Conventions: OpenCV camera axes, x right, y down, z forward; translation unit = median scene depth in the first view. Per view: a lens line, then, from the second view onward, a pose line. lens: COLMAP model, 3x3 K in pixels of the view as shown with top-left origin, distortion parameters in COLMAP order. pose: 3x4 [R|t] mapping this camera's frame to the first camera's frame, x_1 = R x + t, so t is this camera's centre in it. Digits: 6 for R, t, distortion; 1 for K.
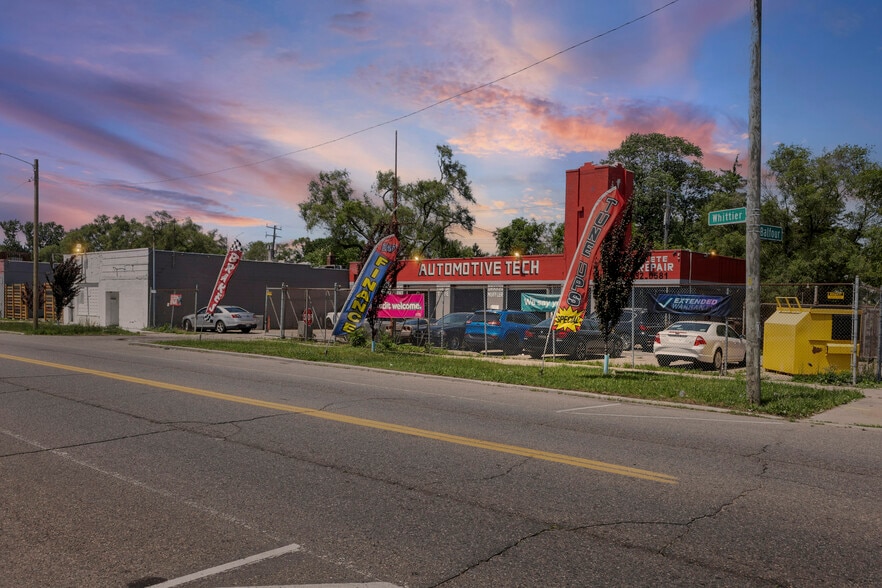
lens RADIAL K [[749.4, 0, 443.1], [0, 749.4, 320.4], [0, 0, 1]] dist [0.005210, -0.005305]
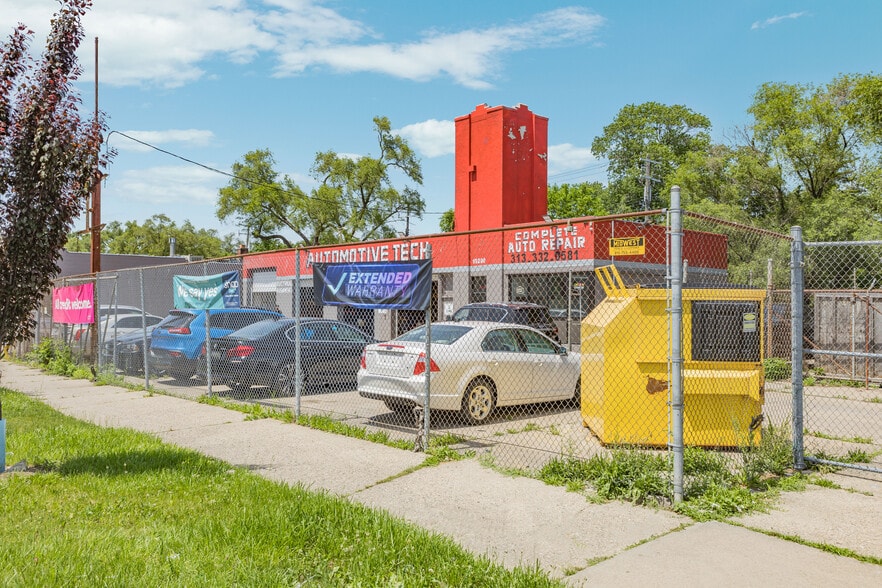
lens RADIAL K [[730.7, 0, 439.5], [0, 730.7, 284.8], [0, 0, 1]] dist [0.007176, -0.008693]
pose [[0.996041, -0.019609, -0.086701, 0.197266], [0.015170, 0.998554, -0.051571, 0.000692], [0.087587, 0.050052, 0.994899, 0.273277]]
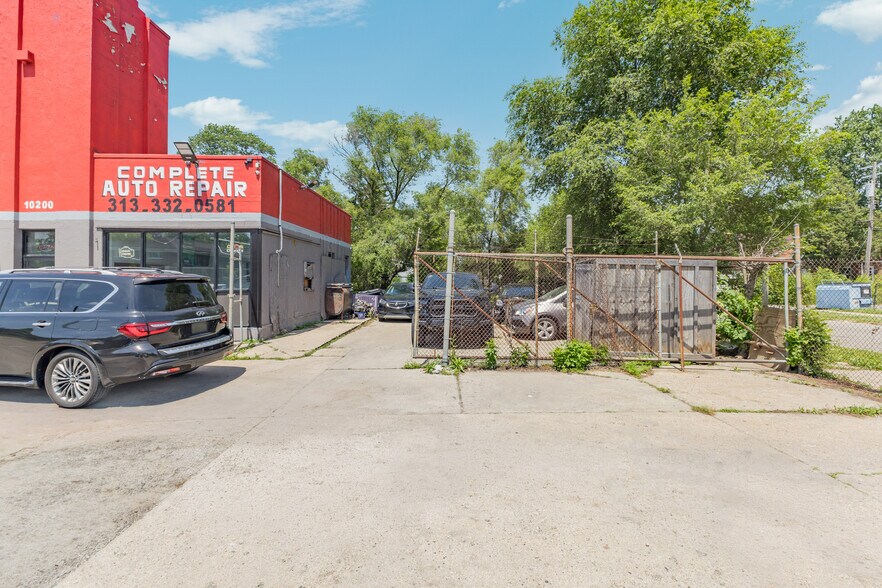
lens RADIAL K [[399.2, 0, 420.6], [0, 399.2, 262.8], [0, 0, 1]] dist [0.091340, -0.000259]
pose [[0.772919, 0.003506, 0.634495, 0.190339], [0.027616, 0.998851, -0.039160, -0.005953], [-0.633903, 0.047790, 0.771934, 0.608698]]
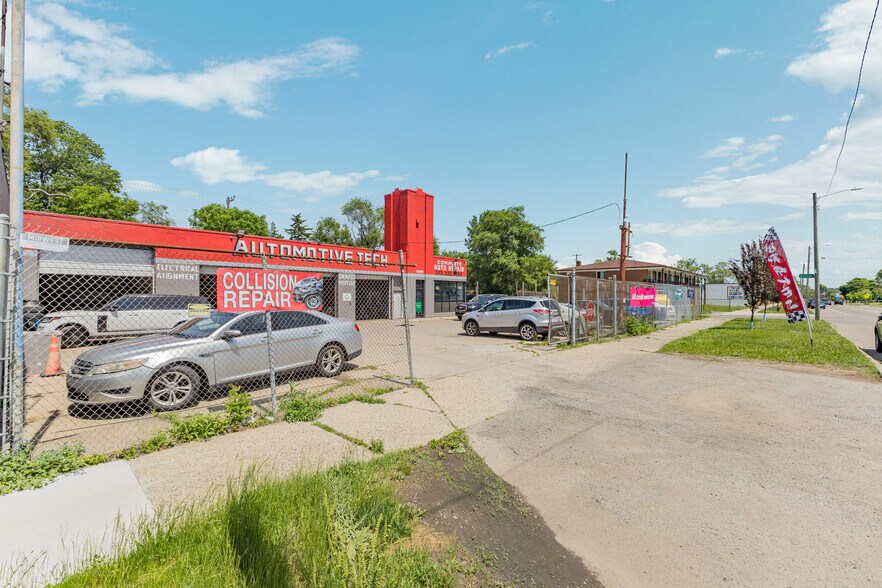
lens RADIAL K [[380.6, 0, 441.0], [0, 380.6, 294.0], [0, 0, 1]] dist [0.005130, -0.000095]
pose [[0.001846, -0.016476, 0.999863, -0.468254], [0.015617, 0.999743, 0.016446, -0.026725], [-0.999876, 0.015584, 0.002103, 0.896111]]
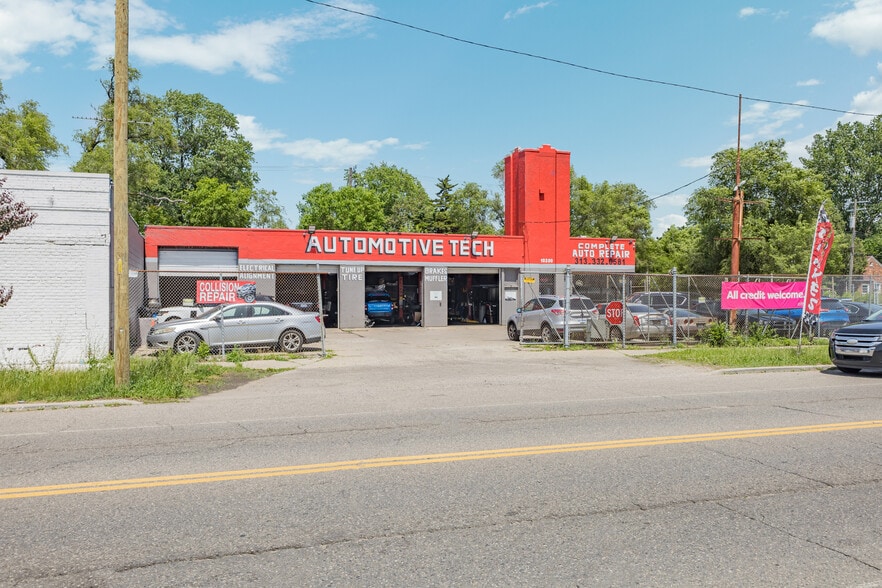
lens RADIAL K [[730.7, 0, 439.5], [0, 730.7, 284.8], [0, 0, 1]] dist [0.007176, -0.008693]
pose [[0.472996, -0.010577, 0.881001, -0.670802], [0.025585, 0.999671, -0.001734, -0.026792], [-0.880693, 0.023361, 0.473111, 0.627018]]
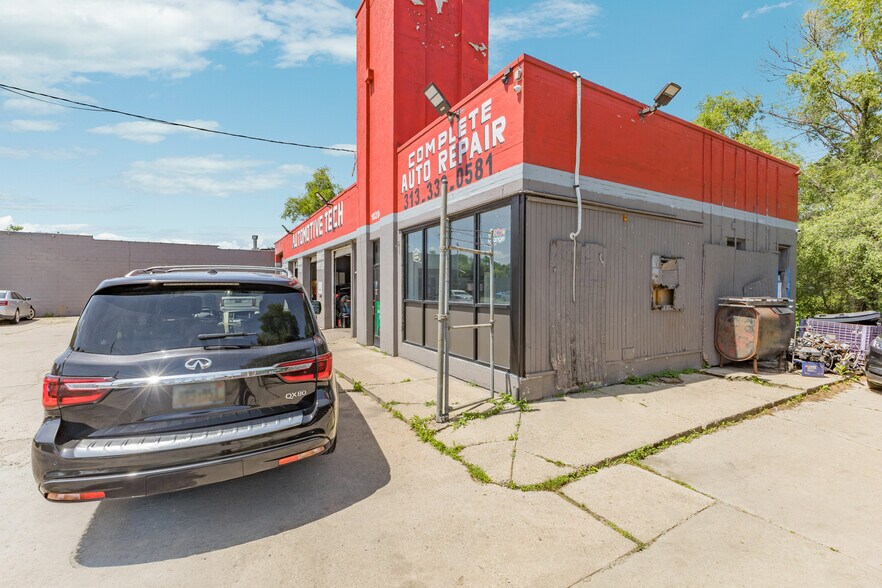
lens RADIAL K [[380.6, 0, 441.0], [0, 380.6, 294.0], [0, 0, 1]] dist [0.005130, -0.000095]
pose [[0.958093, -0.014253, -0.286104, 0.276548], [0.012193, 0.999885, -0.008977, -0.005277], [0.286199, 0.005113, 0.958157, 0.727678]]
